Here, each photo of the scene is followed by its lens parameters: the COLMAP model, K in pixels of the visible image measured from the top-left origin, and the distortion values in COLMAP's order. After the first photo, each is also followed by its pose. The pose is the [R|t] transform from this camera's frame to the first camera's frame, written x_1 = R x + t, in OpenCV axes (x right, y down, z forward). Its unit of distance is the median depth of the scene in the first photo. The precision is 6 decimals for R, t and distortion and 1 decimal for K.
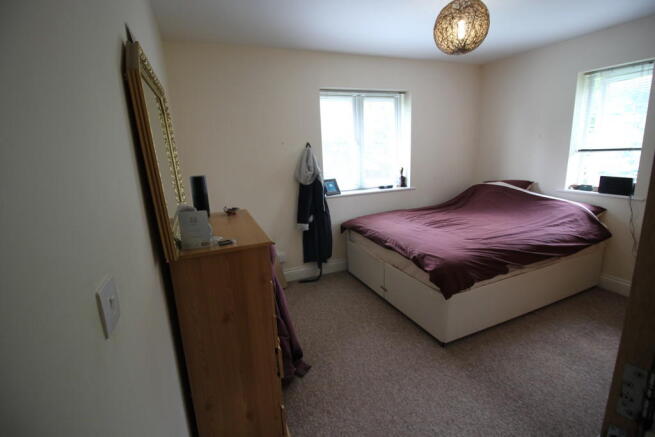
lens RADIAL K [[308.6, 0, 327.5], [0, 308.6, 218.5], [0, 0, 1]] dist [-0.000488, -0.000215]
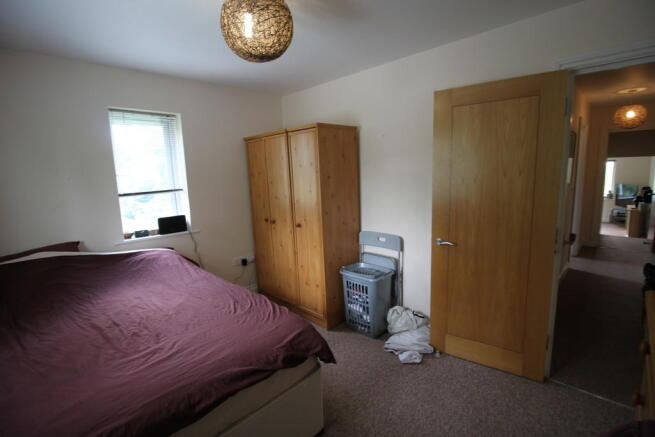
lens RADIAL K [[308.6, 0, 327.5], [0, 308.6, 218.5], [0, 0, 1]] dist [-0.000488, -0.000215]
pose [[-0.380032, -0.083853, 0.921165, -0.239071], [0.252065, 0.948803, 0.190360, -0.193935], [-0.889966, 0.304536, -0.339439, 0.876256]]
